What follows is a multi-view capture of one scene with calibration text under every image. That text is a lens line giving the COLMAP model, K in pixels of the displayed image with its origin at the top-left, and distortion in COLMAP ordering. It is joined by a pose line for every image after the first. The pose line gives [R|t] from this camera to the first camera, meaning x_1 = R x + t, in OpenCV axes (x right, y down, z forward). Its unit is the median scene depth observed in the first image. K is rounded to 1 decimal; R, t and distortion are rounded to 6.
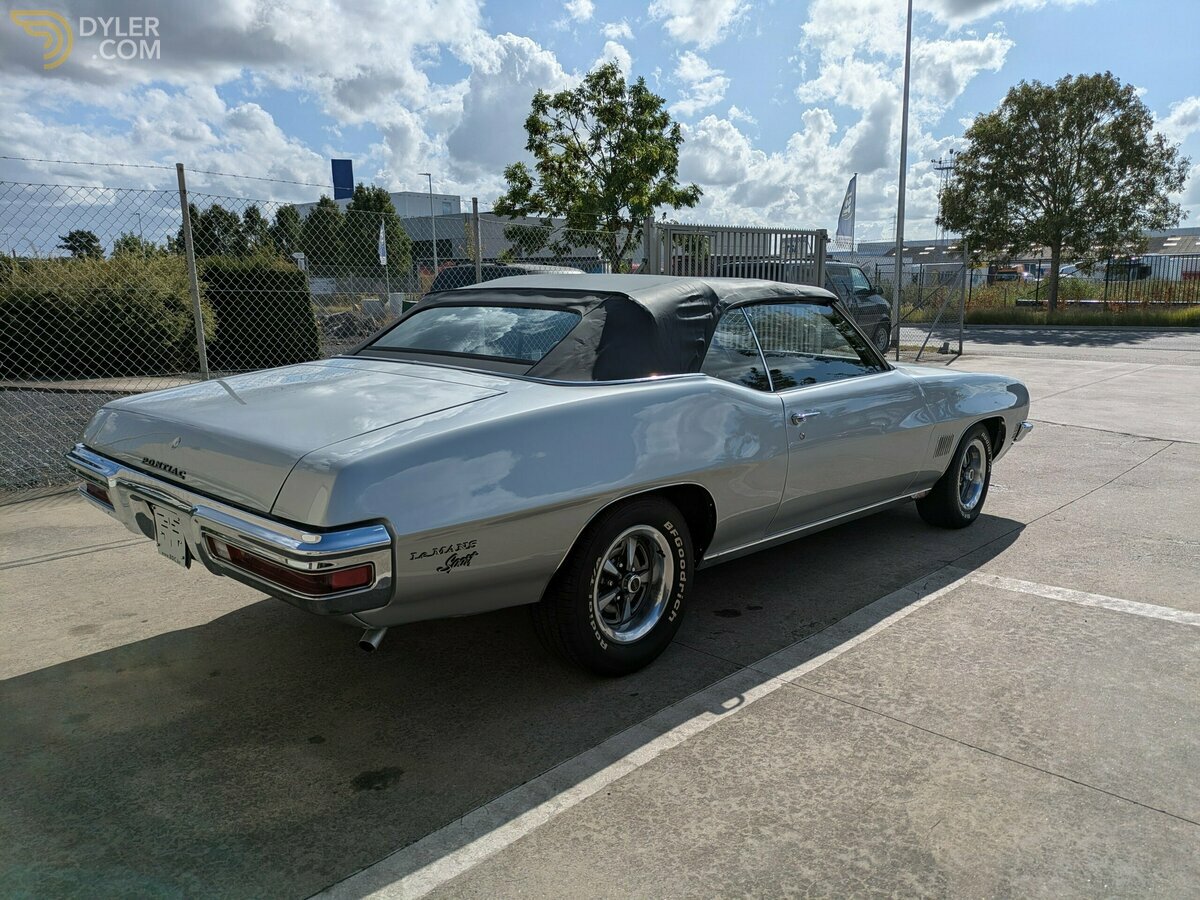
lens RADIAL K [[874.0, 0, 589.9], [0, 874.0, 451.9], [0, 0, 1]] dist [0.067766, -0.081839]
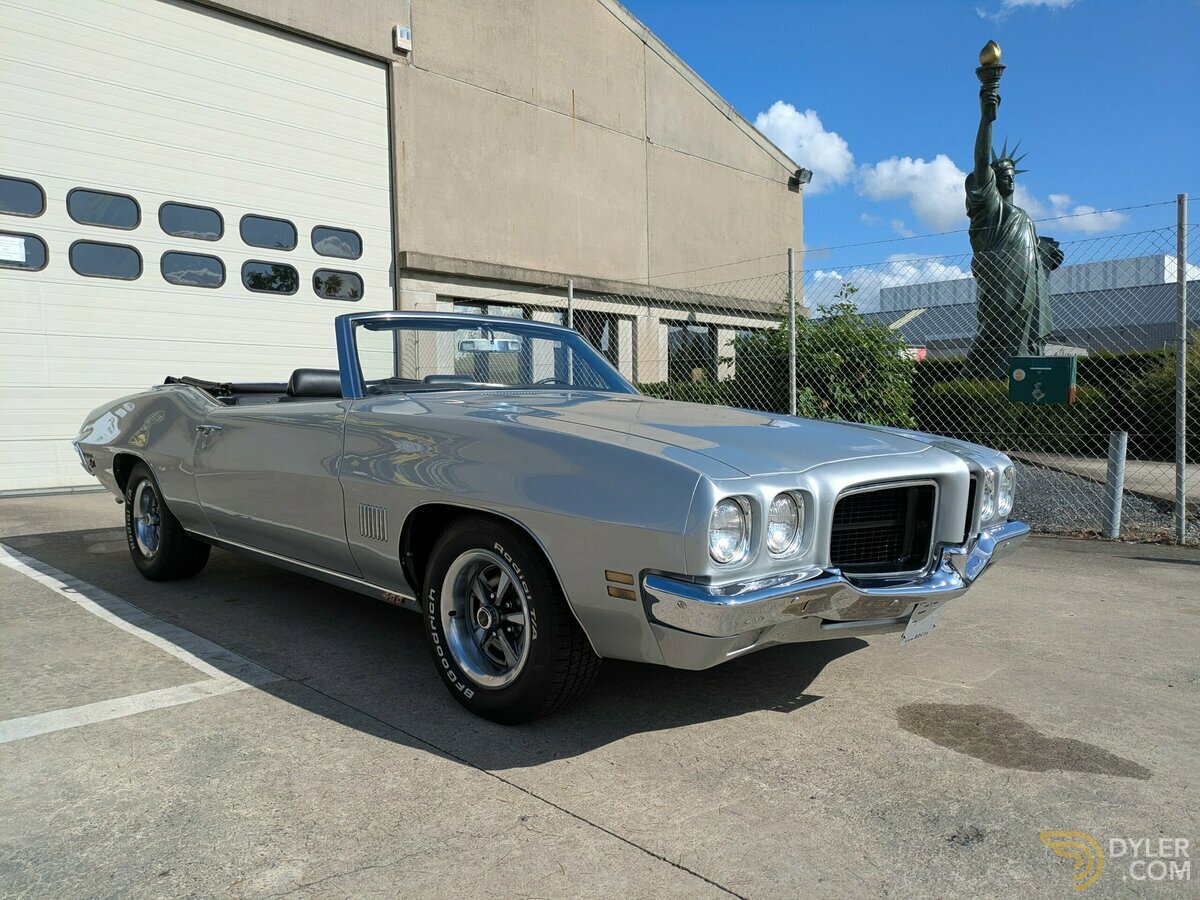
lens RADIAL K [[874.0, 0, 589.9], [0, 874.0, 451.9], [0, 0, 1]] dist [0.067766, -0.081839]
pose [[-0.023271, 0.050328, -0.998462, 0.942231], [-0.168270, 0.984286, 0.053535, -0.106237], [0.985466, 0.169257, -0.014437, 1.060878]]
